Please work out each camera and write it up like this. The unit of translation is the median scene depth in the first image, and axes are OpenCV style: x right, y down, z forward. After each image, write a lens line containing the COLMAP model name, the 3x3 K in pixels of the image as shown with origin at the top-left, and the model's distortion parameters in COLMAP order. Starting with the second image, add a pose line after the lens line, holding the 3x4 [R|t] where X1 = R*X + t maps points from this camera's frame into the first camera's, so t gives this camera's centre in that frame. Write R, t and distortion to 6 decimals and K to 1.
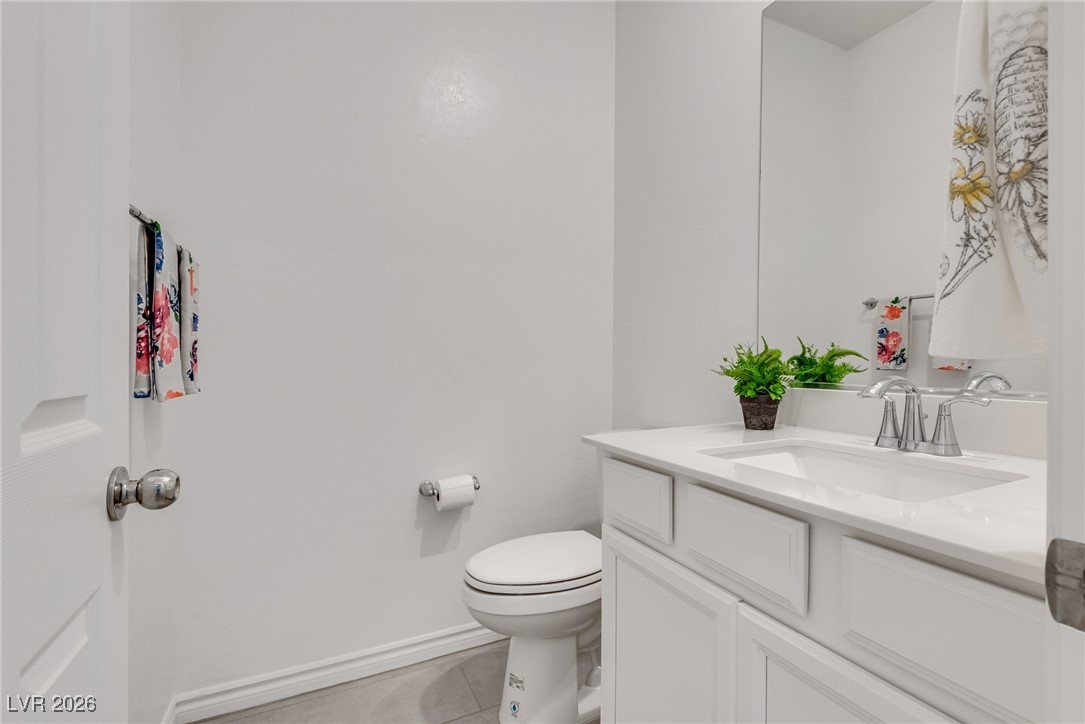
lens RADIAL K [[495.4, 0, 537.5], [0, 495.4, 361.1], [0, 0, 1]] dist [-0.008239, -0.002449]
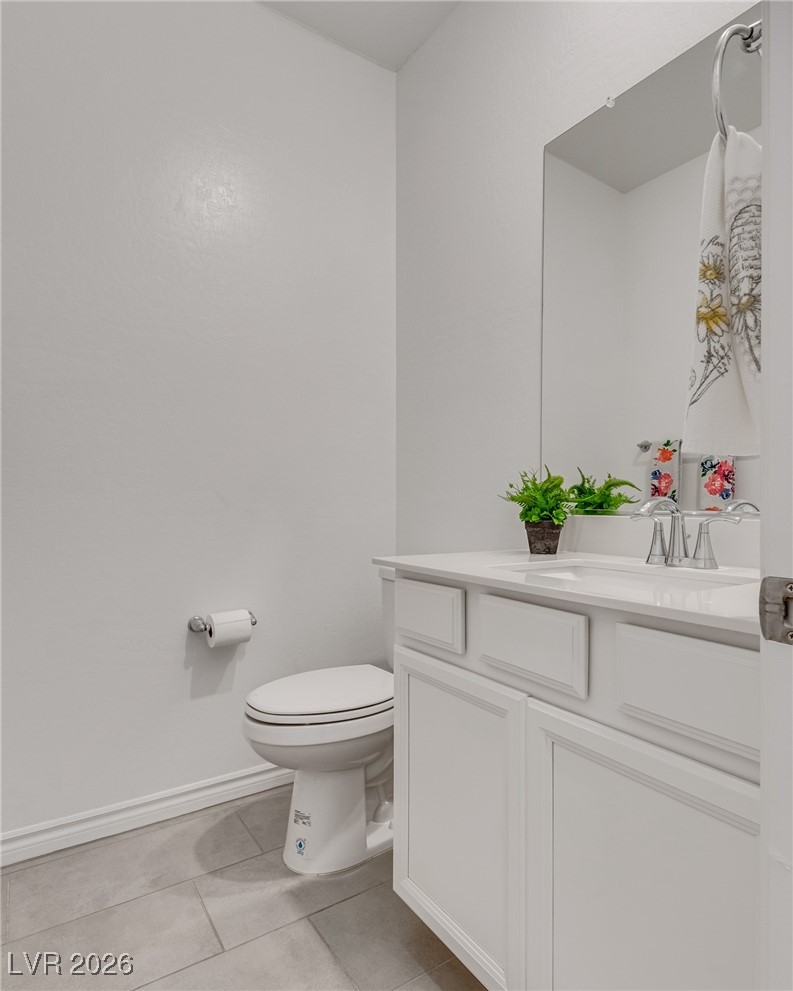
lens RADIAL K [[564.1, 0, 399.4], [0, 564.1, 500.5], [0, 0, 1]] dist [-0.000924, -0.001502]
pose [[0.983858, 0.010858, 0.178619, -0.058419], [-0.006678, 0.999690, -0.023987, 0.066628], [-0.178824, 0.022407, 0.983626, -0.105206]]
